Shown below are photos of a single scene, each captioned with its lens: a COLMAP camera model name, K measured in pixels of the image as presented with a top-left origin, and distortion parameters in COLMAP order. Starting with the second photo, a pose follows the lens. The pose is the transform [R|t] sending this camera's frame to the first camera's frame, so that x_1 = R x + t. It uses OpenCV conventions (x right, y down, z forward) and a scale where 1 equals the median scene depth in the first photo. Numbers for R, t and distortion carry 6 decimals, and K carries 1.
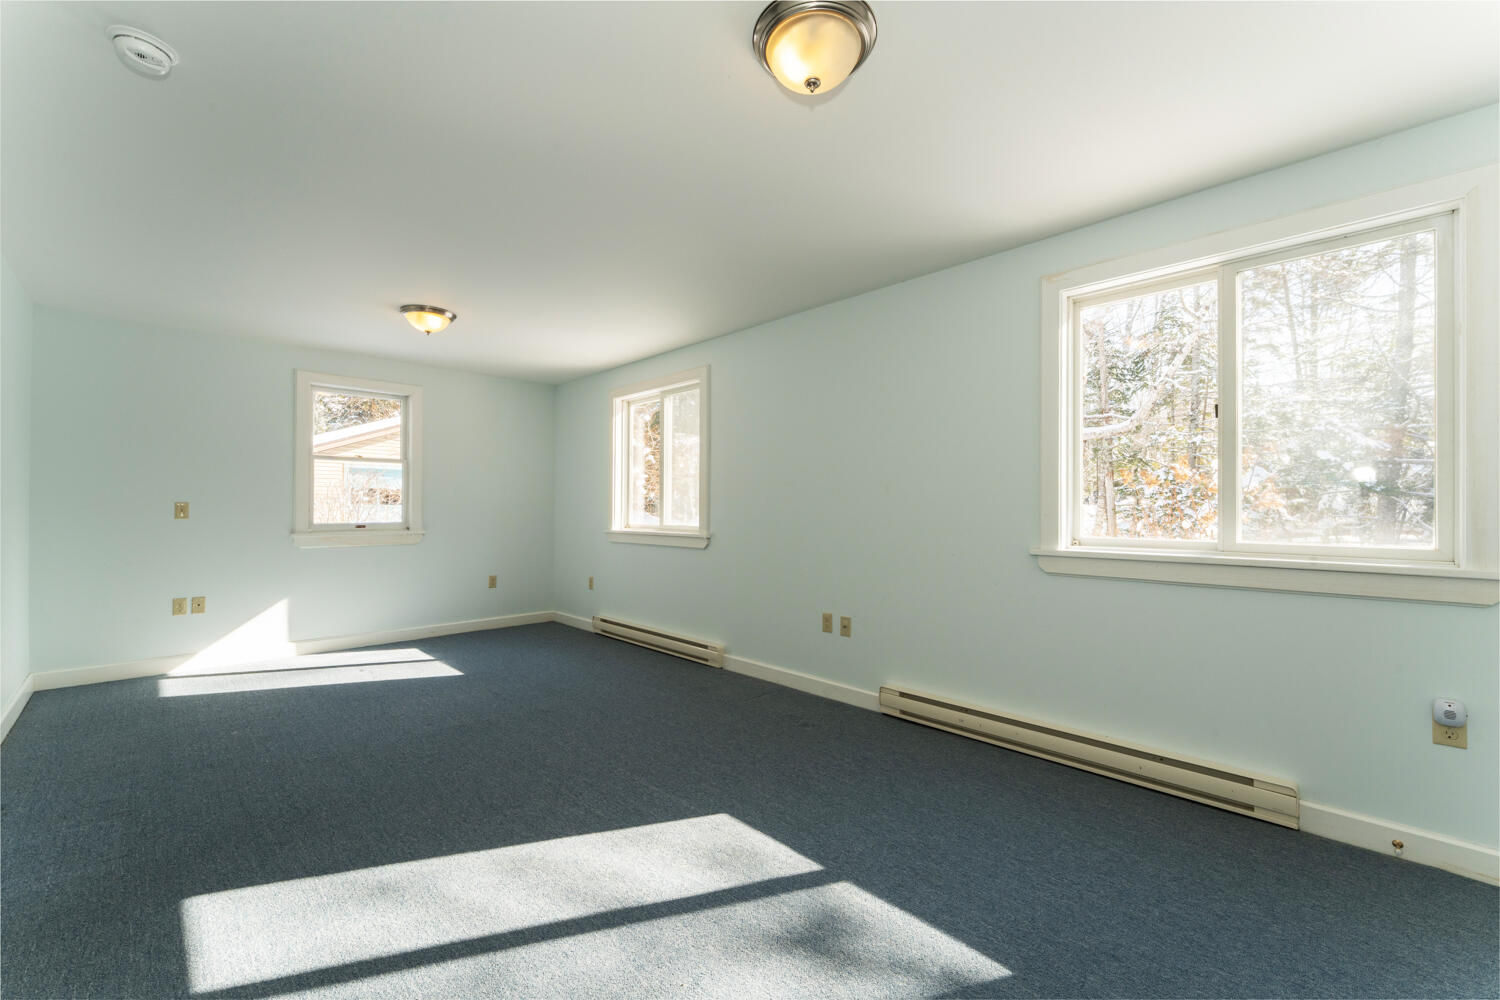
lens RADIAL K [[595.8, 0, 747.0], [0, 595.8, 500.3], [0, 0, 1]] dist [-0.000824, 0.000007]
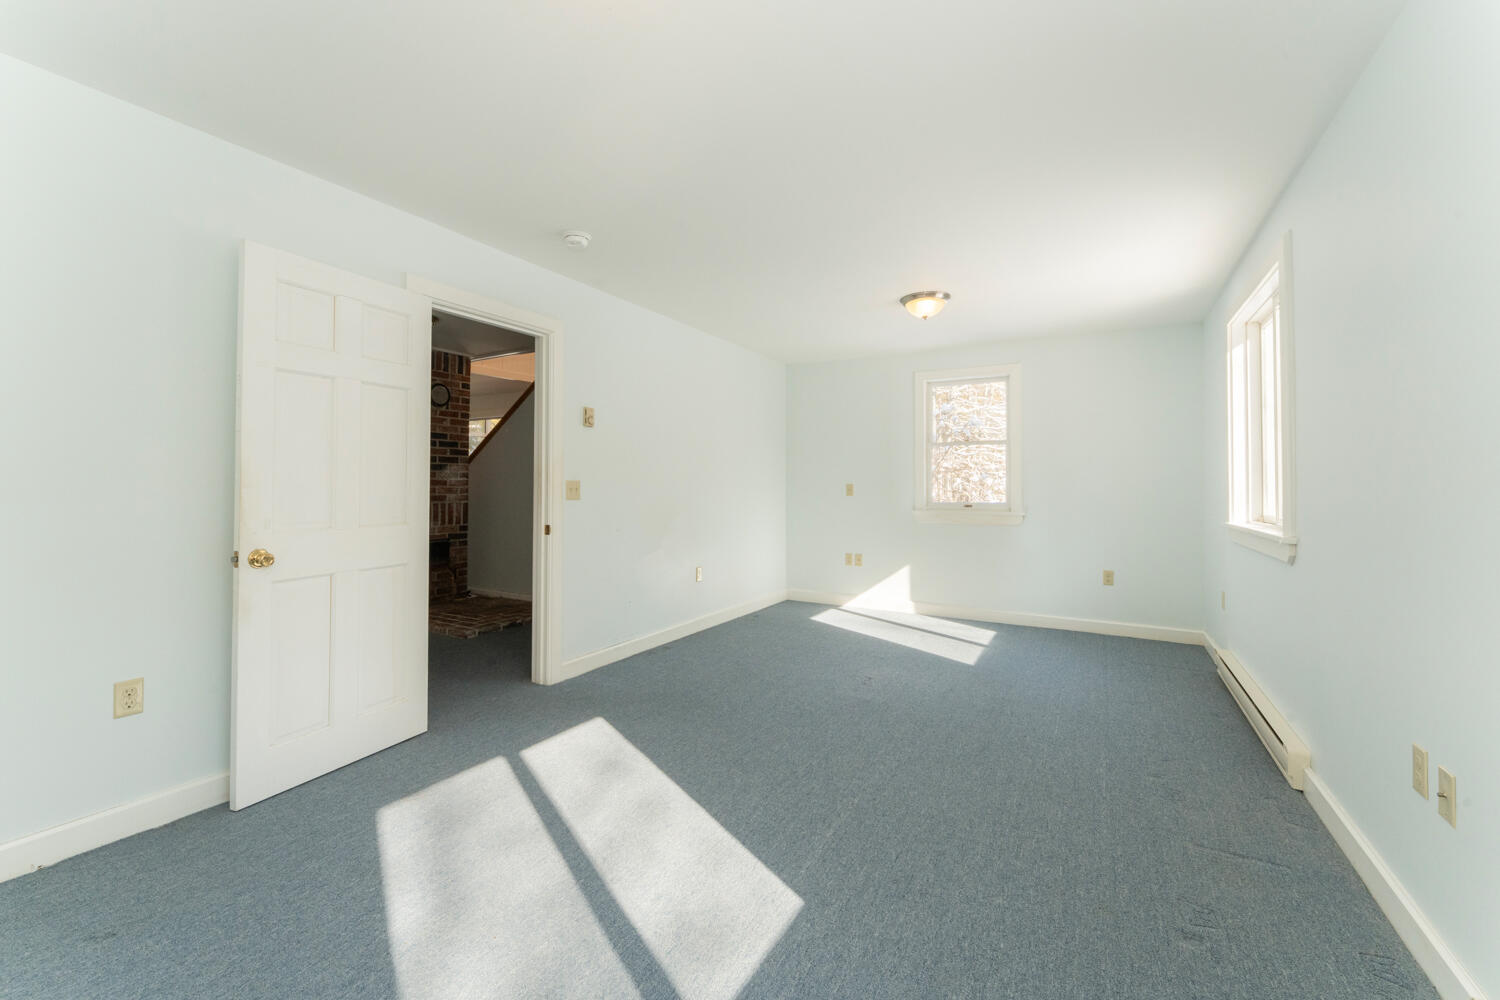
lens RADIAL K [[615.6, 0, 751.9], [0, 615.6, 480.6], [0, 0, 1]] dist [-0.000240, 0.000006]
pose [[0.275552, -0.009914, -0.961235, 0.361434], [0.008148, 0.999935, -0.007978, 0.004387], [0.961252, -0.005634, 0.275615, 0.385264]]
